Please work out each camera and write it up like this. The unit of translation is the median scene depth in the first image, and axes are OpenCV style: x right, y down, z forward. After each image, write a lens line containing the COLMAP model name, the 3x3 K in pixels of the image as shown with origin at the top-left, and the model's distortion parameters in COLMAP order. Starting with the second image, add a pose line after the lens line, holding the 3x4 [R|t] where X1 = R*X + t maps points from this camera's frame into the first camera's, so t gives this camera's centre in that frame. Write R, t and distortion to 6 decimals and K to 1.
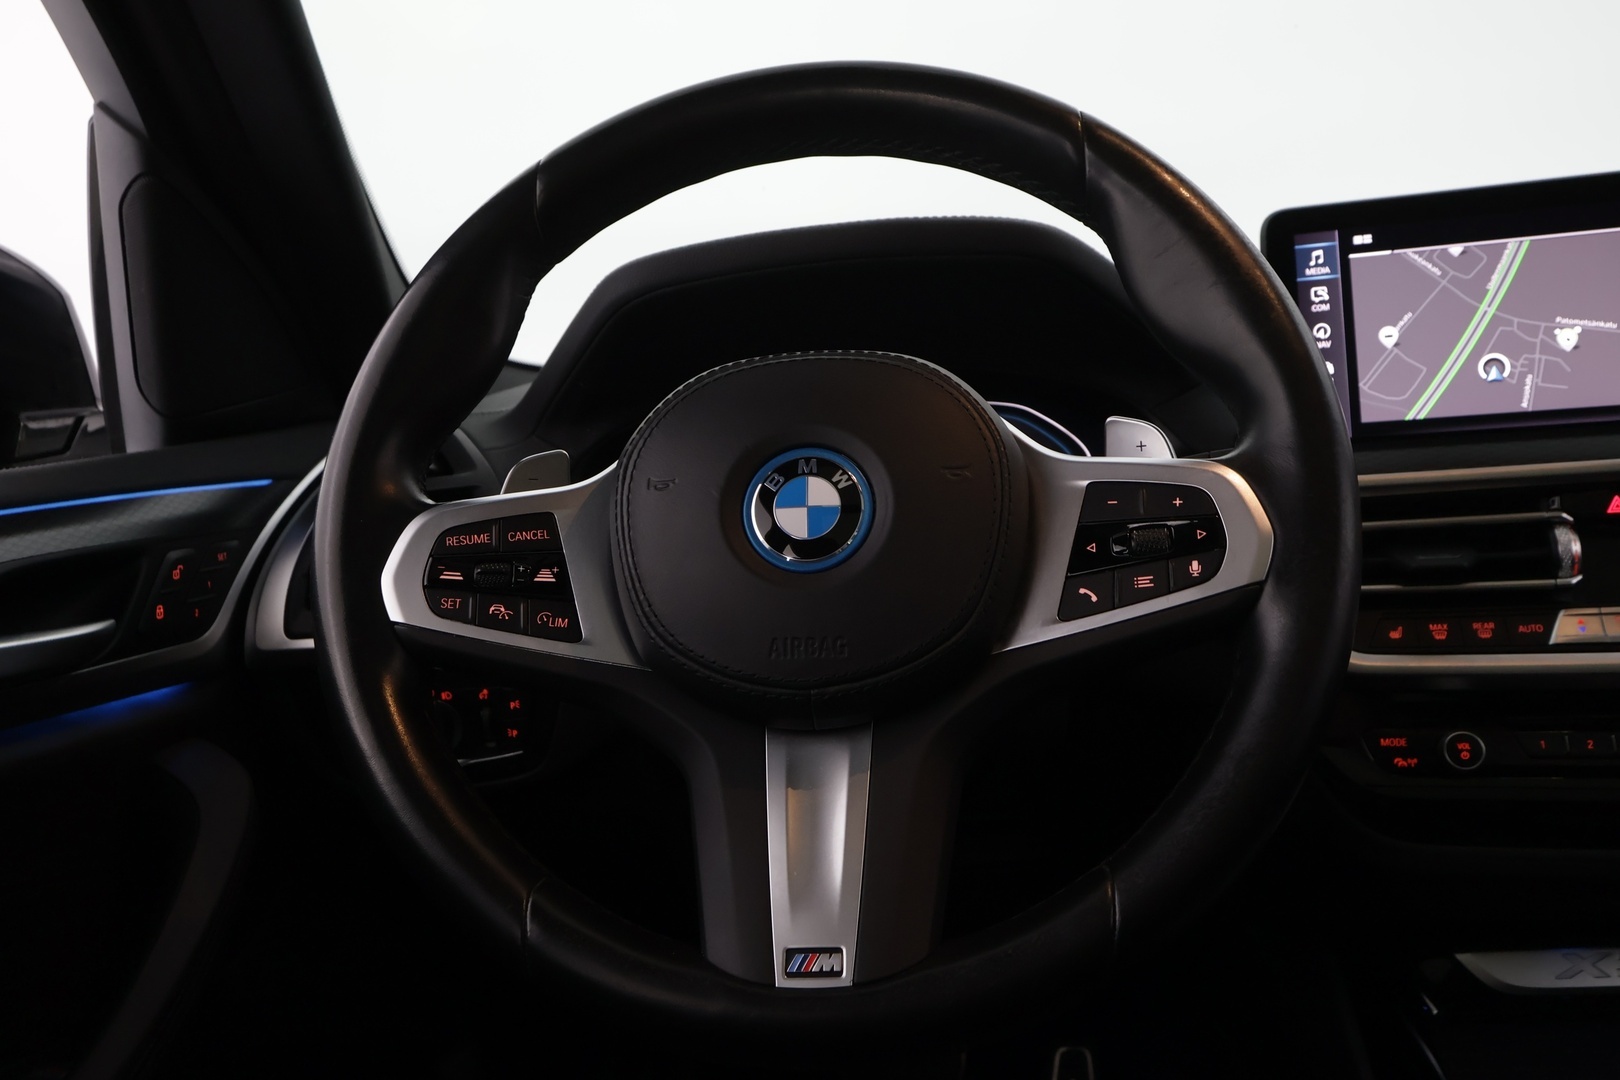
lens RADIAL K [[1290.8, 0, 810.0], [0, 1290.8, 540.0], [0, 0, 1]] dist [0.007000, 0.001113]
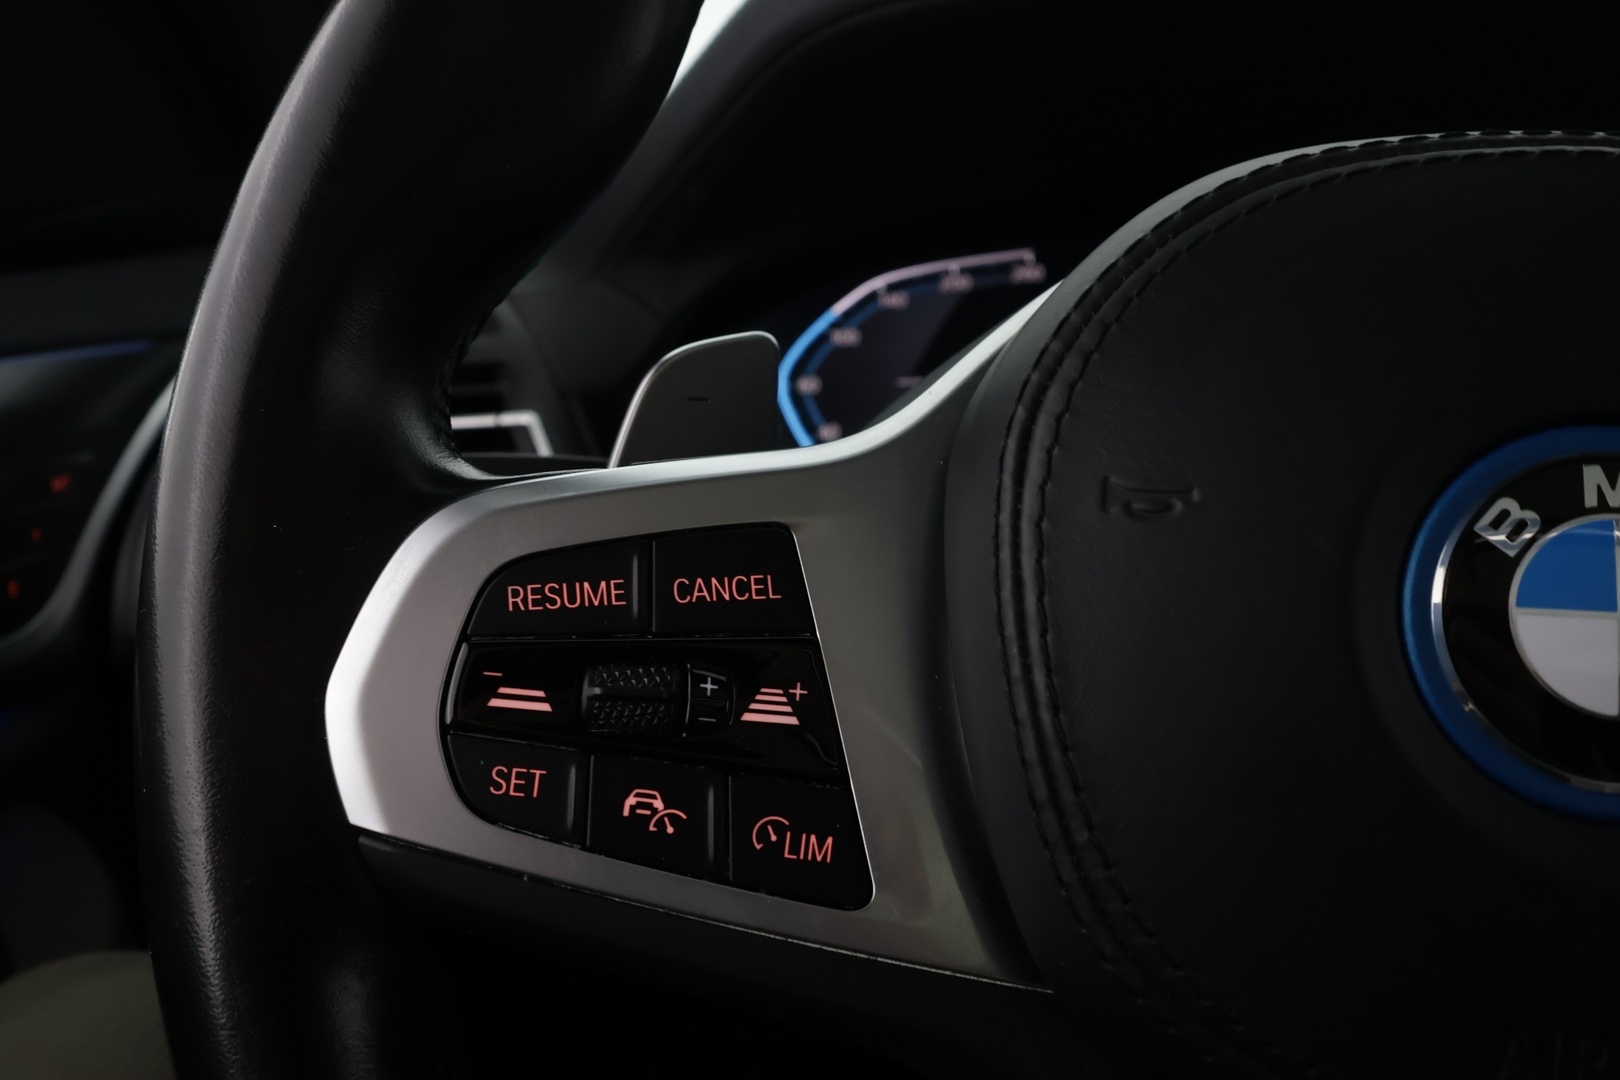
lens RADIAL K [[1290.8, 0, 810.0], [0, 1290.8, 540.0], [0, 0, 1]] dist [0.007000, 0.001113]
pose [[0.997700, 0.067485, 0.006414, -0.204270], [-0.067695, 0.986850, 0.146781, -0.076397], [0.003576, -0.146878, 0.989148, 0.656266]]
